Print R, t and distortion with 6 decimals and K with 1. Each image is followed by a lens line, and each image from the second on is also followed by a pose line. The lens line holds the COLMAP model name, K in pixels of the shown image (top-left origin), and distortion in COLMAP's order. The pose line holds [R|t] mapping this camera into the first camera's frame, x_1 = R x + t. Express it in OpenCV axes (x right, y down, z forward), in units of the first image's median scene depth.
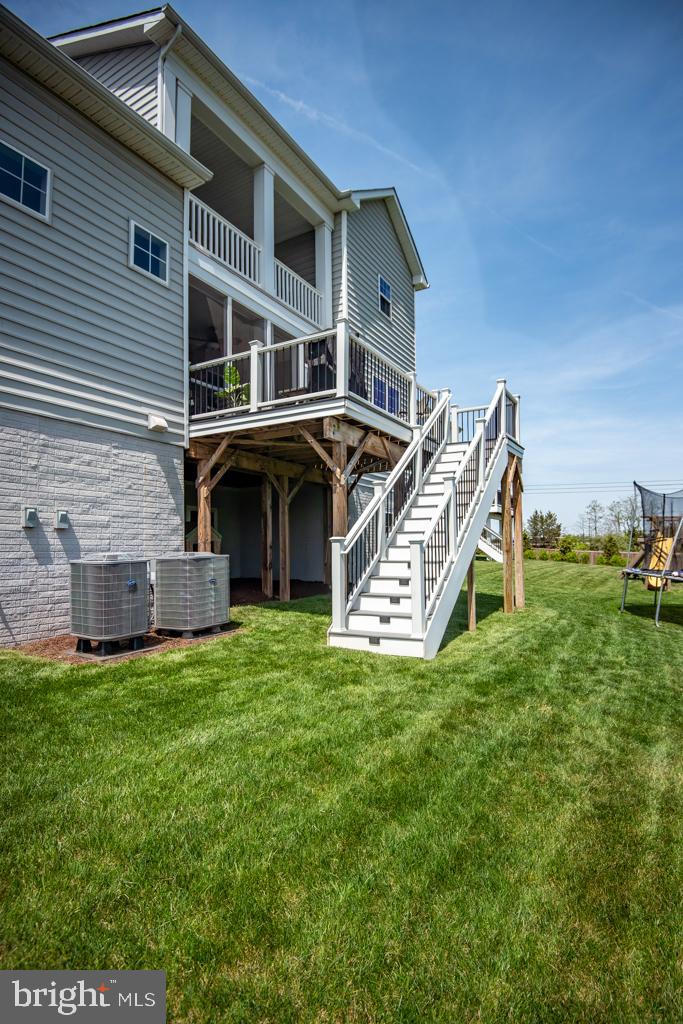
lens RADIAL K [[505.5, 0, 358.4], [0, 505.5, 538.9], [0, 0, 1]] dist [-0.000904, -0.025402]
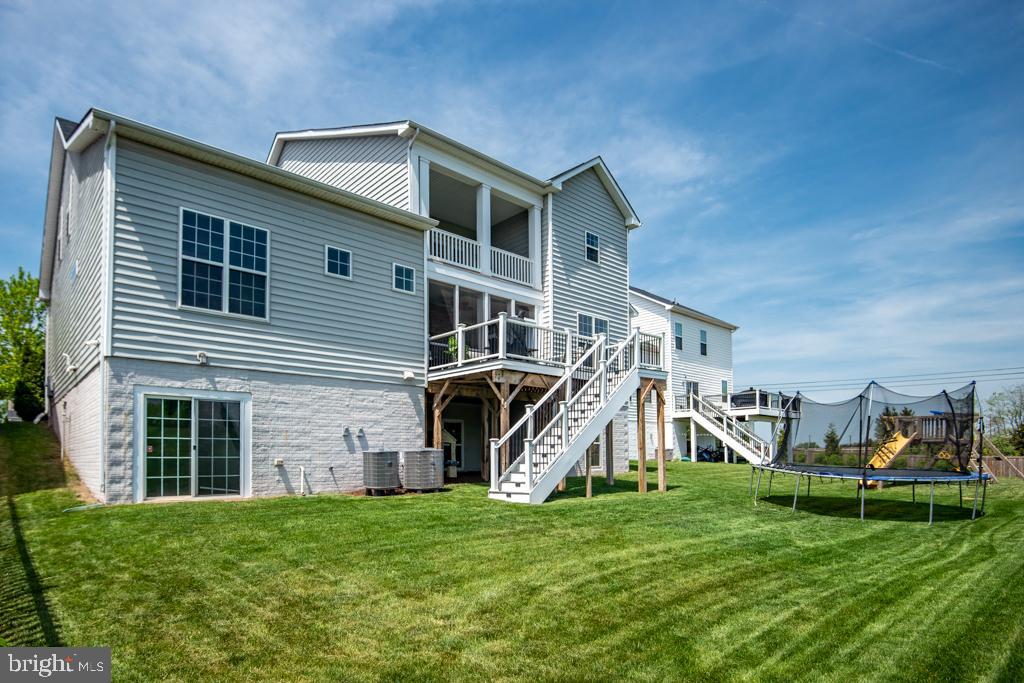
lens RADIAL K [[564.7, 0, 487.8], [0, 564.7, 439.2], [0, 0, 1]] dist [0.004406, -0.020337]
pose [[0.945269, -0.008671, -0.326176, 0.491122], [0.005819, 0.999936, -0.009720, 0.014270], [0.326239, 0.007290, 0.945259, -0.751759]]
